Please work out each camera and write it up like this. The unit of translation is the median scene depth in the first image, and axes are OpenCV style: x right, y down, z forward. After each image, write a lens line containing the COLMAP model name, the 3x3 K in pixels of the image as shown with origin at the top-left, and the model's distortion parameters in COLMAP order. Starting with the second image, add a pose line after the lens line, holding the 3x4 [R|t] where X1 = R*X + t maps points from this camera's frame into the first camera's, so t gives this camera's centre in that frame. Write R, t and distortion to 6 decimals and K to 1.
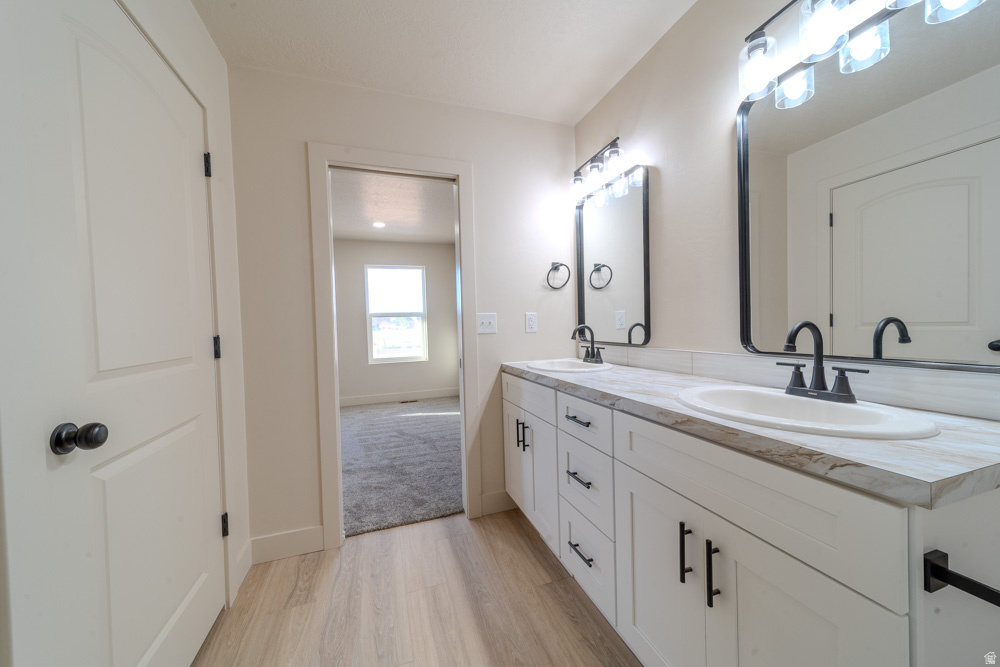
lens RADIAL K [[344.3, 0, 500.0], [0, 344.3, 333.5], [0, 0, 1]] dist [0.000585, 0.000009]
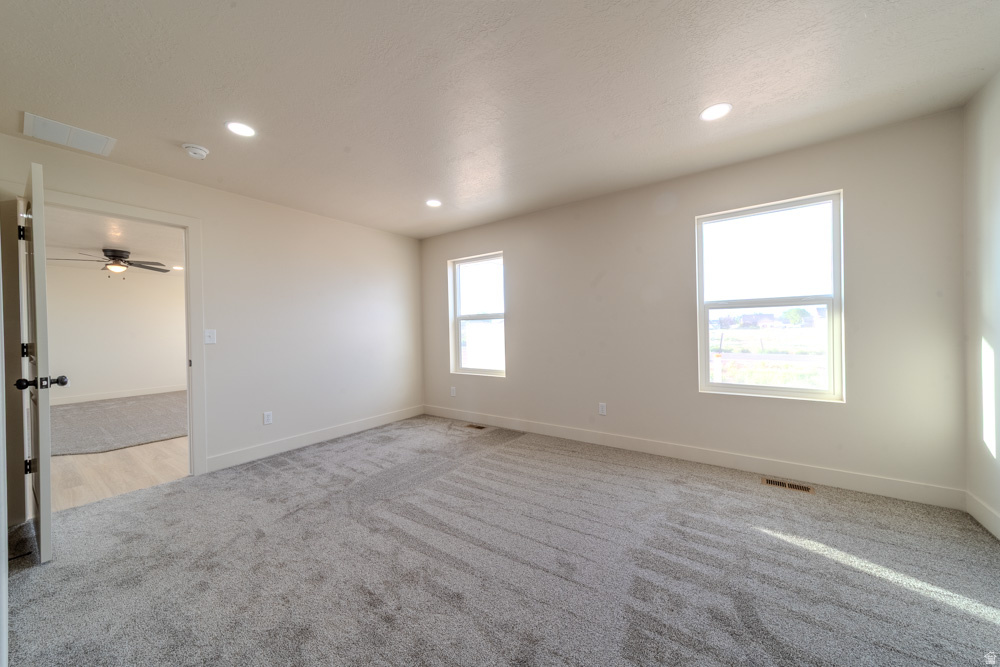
lens RADIAL K [[344.3, 0, 500.0], [0, 344.3, 333.5], [0, 0, 1]] dist [0.000585, 0.000009]
pose [[0.555925, 0.021294, -0.830960, -0.114424], [-0.016395, 0.999758, 0.014651, -0.010525], [0.831071, 0.005479, 0.556139, 0.487960]]
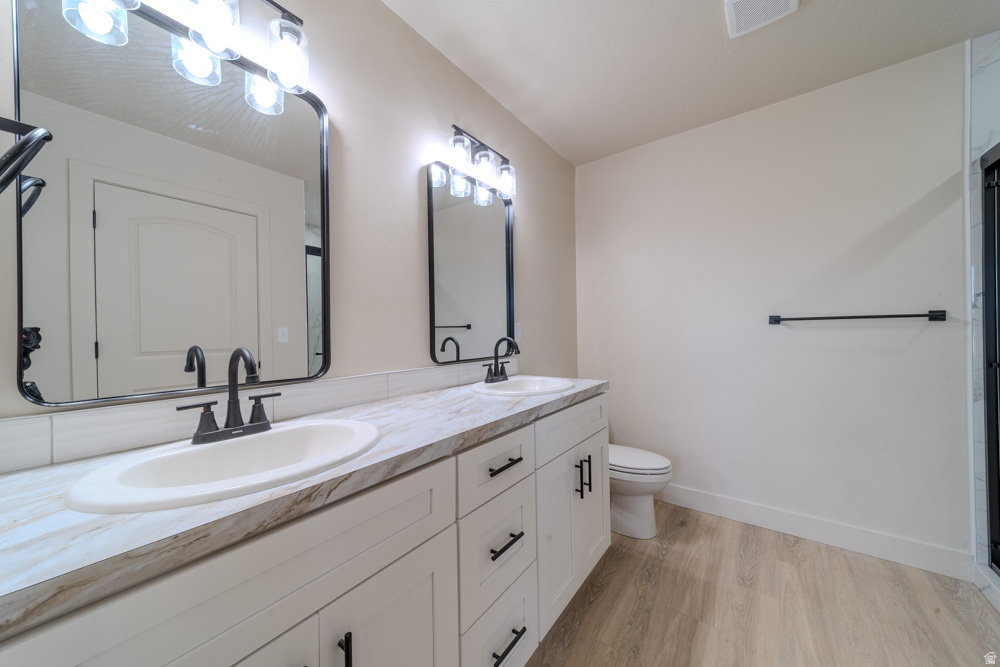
lens RADIAL K [[391.7, 0, 500.0], [0, 391.7, 333.5], [0, 0, 1]] dist [0.001860, 0.000187]
pose [[-0.600936, 0.055708, 0.797353, -0.325831], [0.073792, 0.997175, -0.014054, -0.010234], [-0.795883, 0.050393, -0.603349, 1.133046]]
